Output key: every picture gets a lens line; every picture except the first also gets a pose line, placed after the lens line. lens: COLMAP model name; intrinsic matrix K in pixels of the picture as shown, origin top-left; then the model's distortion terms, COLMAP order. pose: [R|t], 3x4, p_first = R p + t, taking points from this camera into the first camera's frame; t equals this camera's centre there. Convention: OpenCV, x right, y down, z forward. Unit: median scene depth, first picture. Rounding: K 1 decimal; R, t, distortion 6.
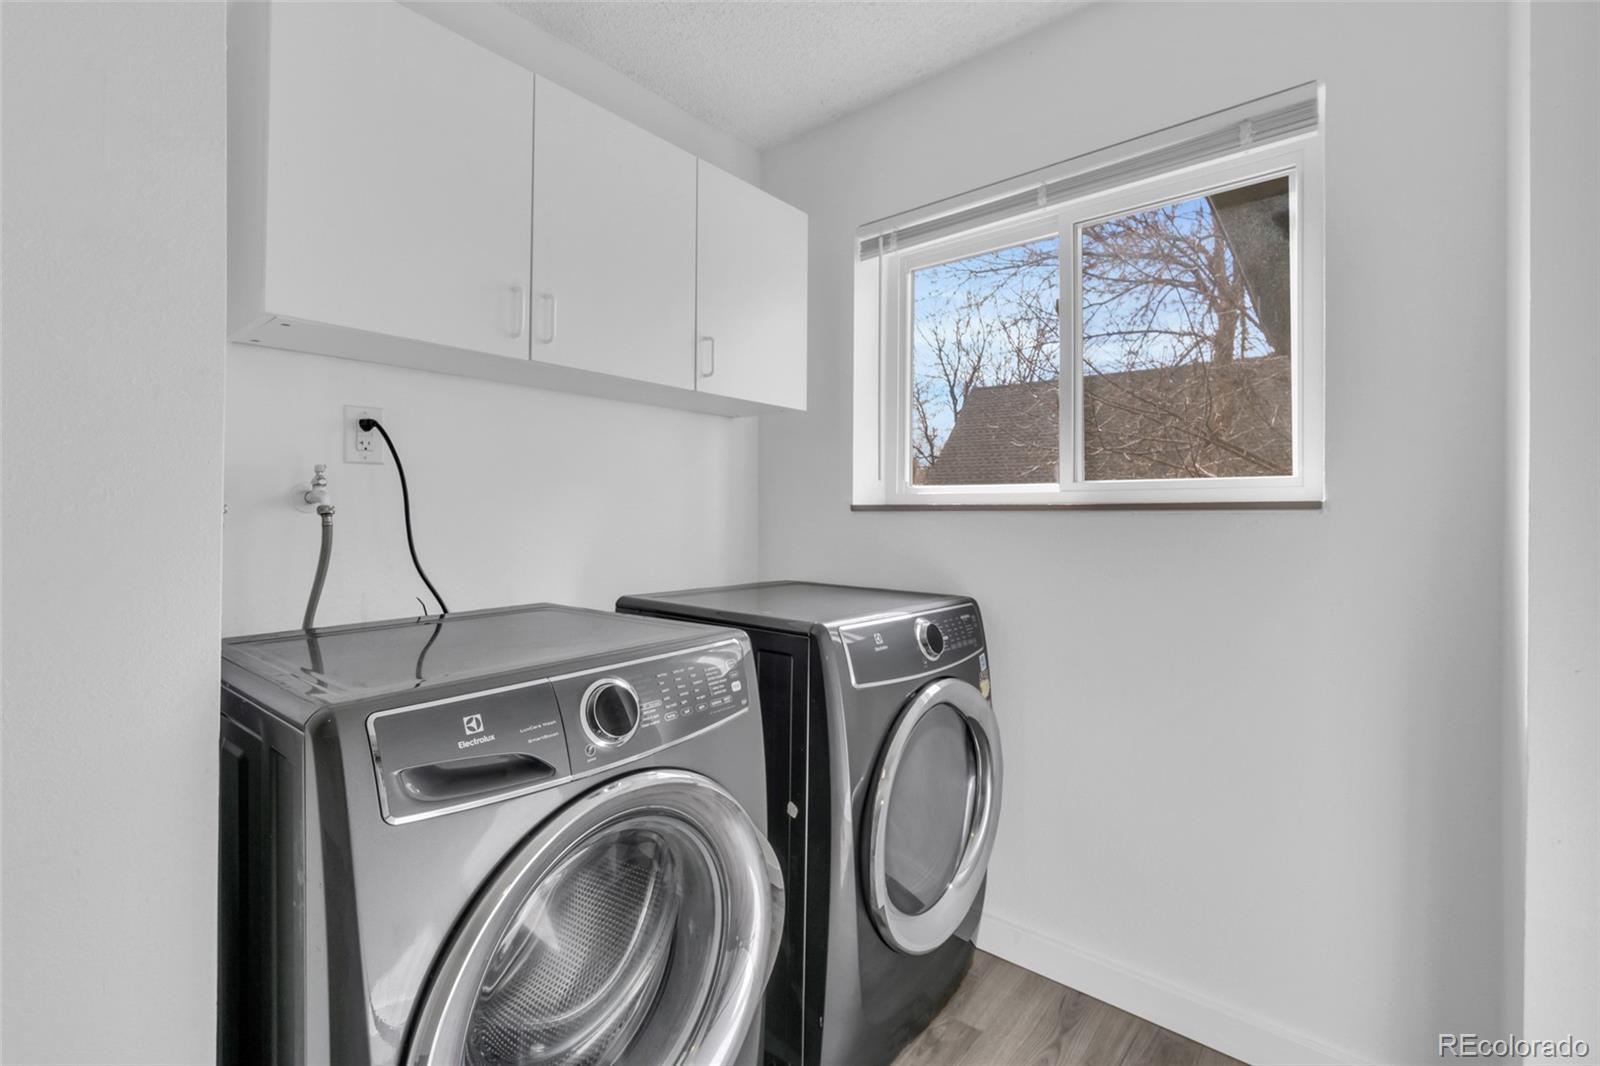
lens RADIAL K [[691.7, 0, 790.7], [0, 691.7, 517.5], [0, 0, 1]] dist [-0.001666, 0.000219]
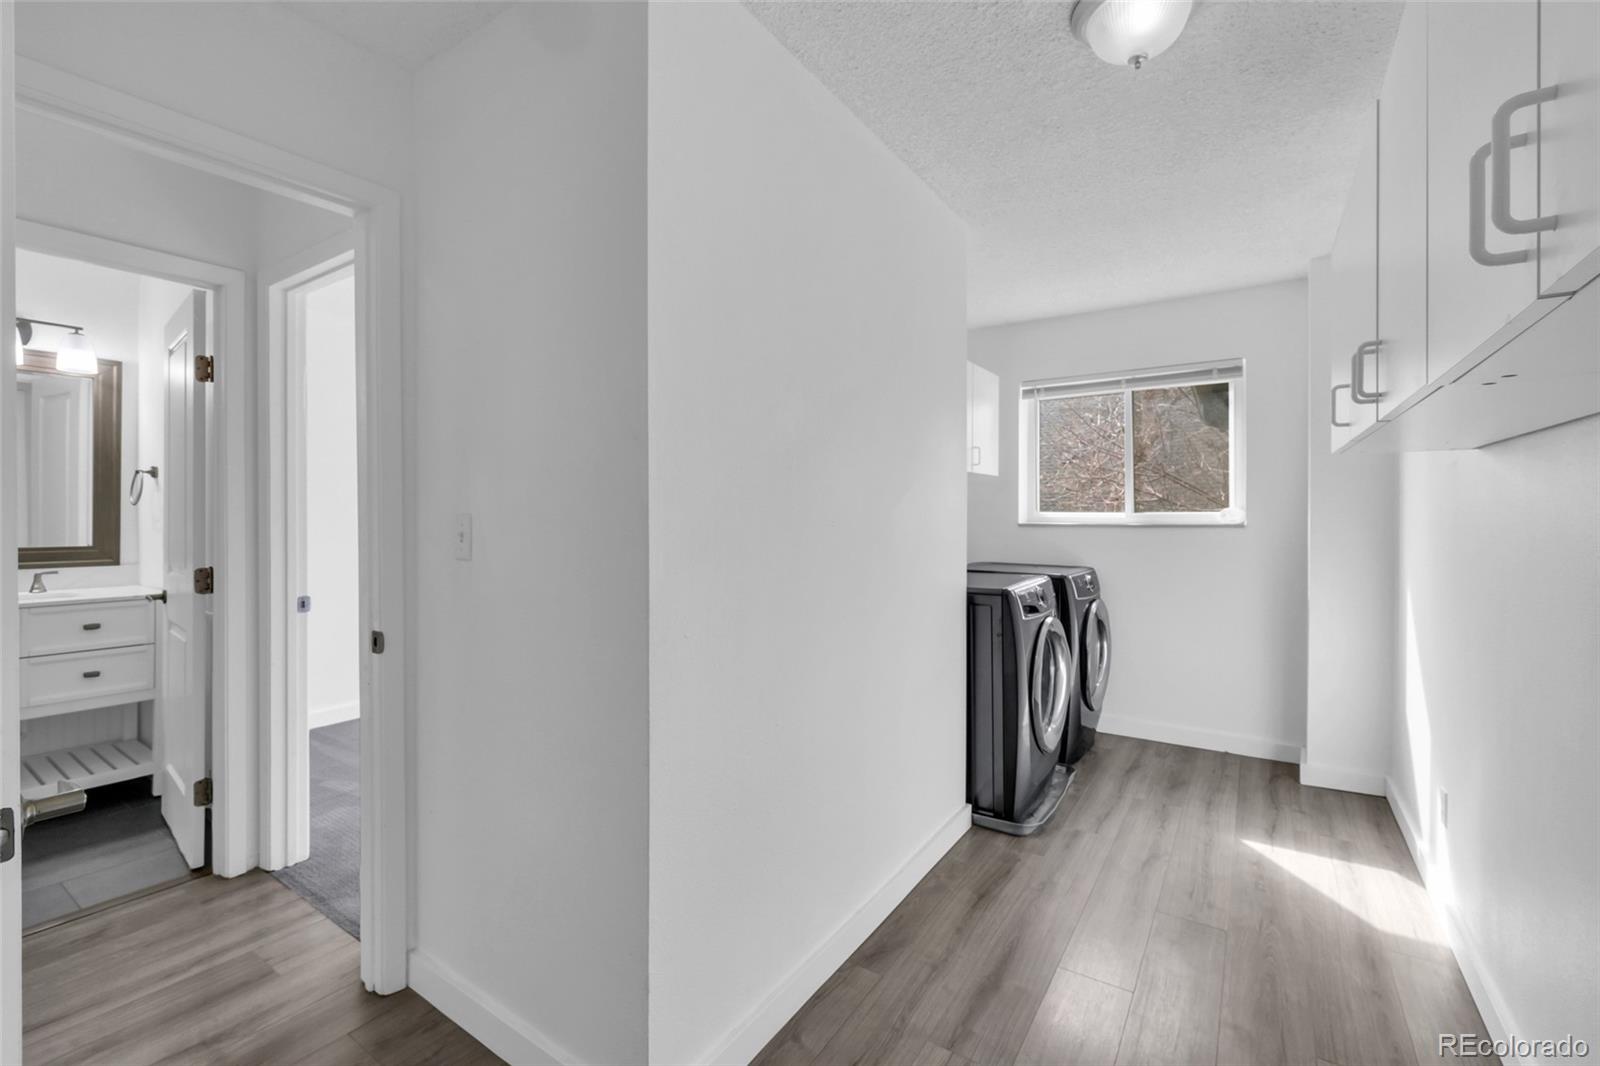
lens RADIAL K [[691.7, 0, 790.7], [0, 691.7, 517.5], [0, 0, 1]] dist [-0.001666, 0.000219]
pose [[0.993840, -0.003459, 0.110769, -0.871176], [0.003526, 0.999994, -0.000410, -0.040390], [-0.110767, 0.000798, 0.993846, -0.995788]]
